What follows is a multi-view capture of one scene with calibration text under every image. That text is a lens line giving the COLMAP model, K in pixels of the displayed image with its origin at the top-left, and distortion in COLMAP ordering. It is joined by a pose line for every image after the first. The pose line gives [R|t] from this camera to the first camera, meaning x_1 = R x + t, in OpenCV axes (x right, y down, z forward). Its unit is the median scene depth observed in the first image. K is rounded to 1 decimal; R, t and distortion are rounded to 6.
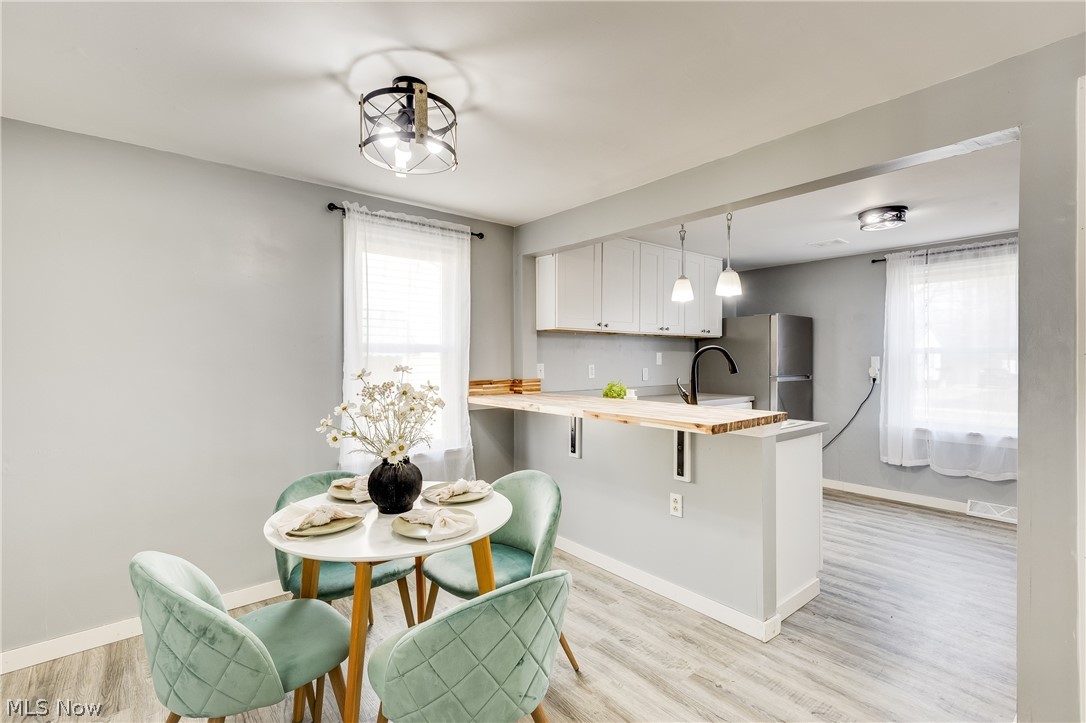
lens RADIAL K [[504.8, 0, 543.0], [0, 504.8, 361.5], [0, 0, 1]] dist [-0.000367, -0.000015]
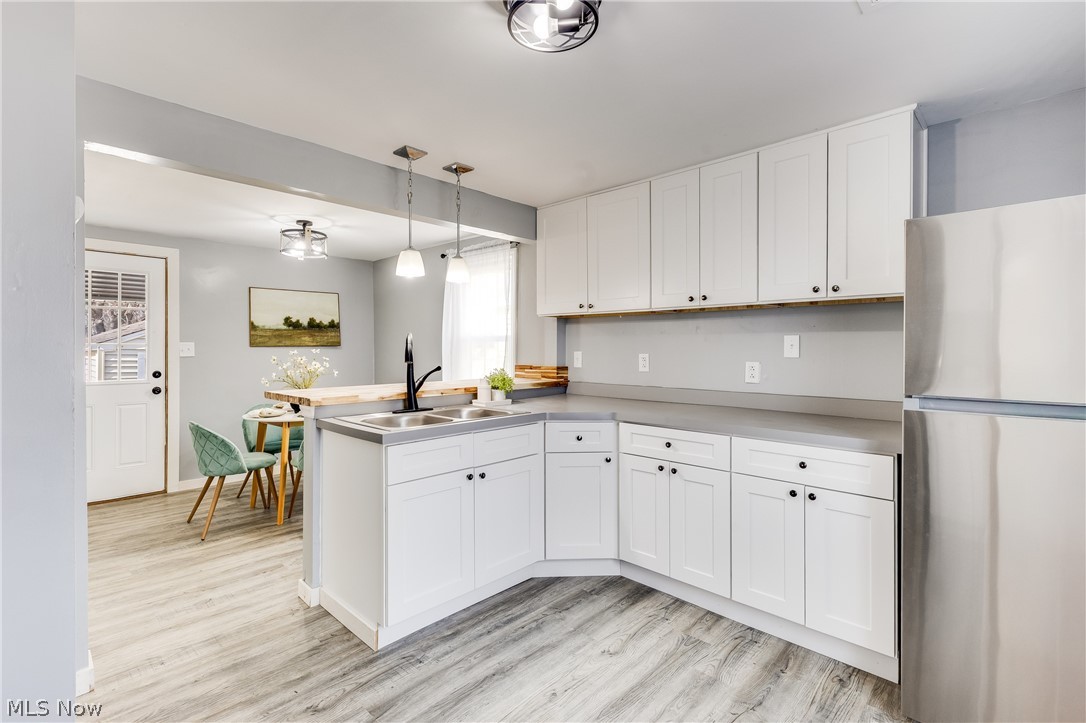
lens RADIAL K [[516.4, 0, 543.0], [0, 516.4, 361.5], [0, 0, 1]] dist [0.001369, 0.000215]
pose [[0.093604, 0.032734, -0.995071, 1.467181], [0.000716, 0.999457, 0.032946, -0.013852], [0.995609, -0.003797, 0.093530, 1.287481]]
